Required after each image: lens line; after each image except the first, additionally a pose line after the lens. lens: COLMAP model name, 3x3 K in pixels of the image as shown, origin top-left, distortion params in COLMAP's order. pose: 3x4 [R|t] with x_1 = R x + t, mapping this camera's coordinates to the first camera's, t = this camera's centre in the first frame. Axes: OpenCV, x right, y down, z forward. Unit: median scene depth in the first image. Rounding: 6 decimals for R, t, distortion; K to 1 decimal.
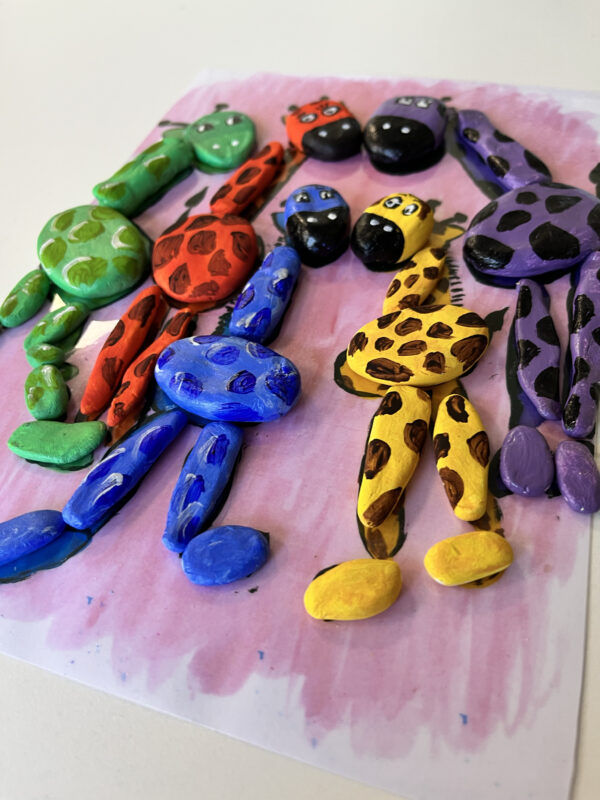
lens RADIAL K [[627.7, 0, 300.0], [0, 627.7, 400.0], [0, 0, 1]] dist [0.046288, -0.088553]
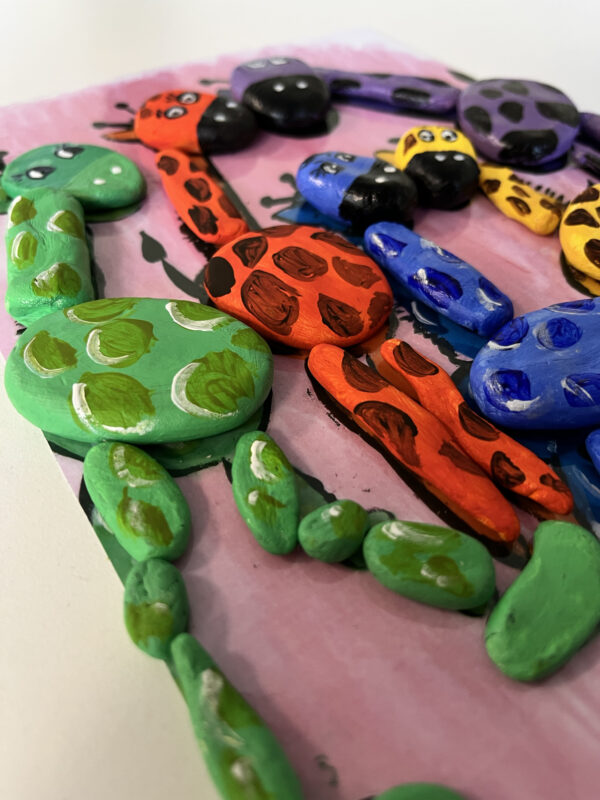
lens RADIAL K [[627.7, 0, 300.0], [0, 627.7, 400.0], [0, 0, 1]] dist [0.046288, -0.088553]
pose [[0.610767, -0.505485, 0.609466, -0.744375], [0.569878, 0.815010, 0.104867, -0.244554], [-0.549730, 0.283272, 0.785846, 0.639197]]
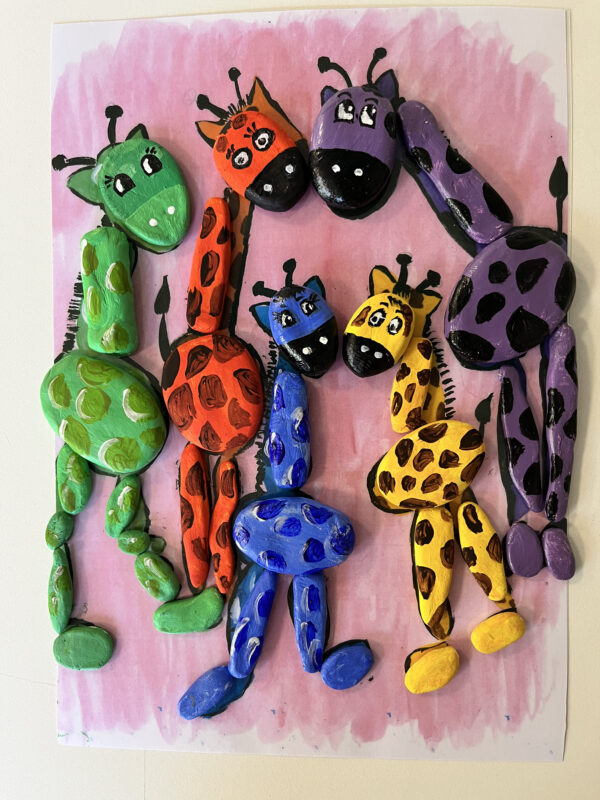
lens RADIAL K [[627.7, 0, 300.0], [0, 627.7, 400.0], [0, 0, 1]] dist [0.046288, -0.088553]
pose [[0.949304, -0.312228, 0.036559, -0.067003], [0.224353, 0.754364, 0.616929, -1.036877], [-0.220201, -0.577451, 0.786169, 0.150911]]
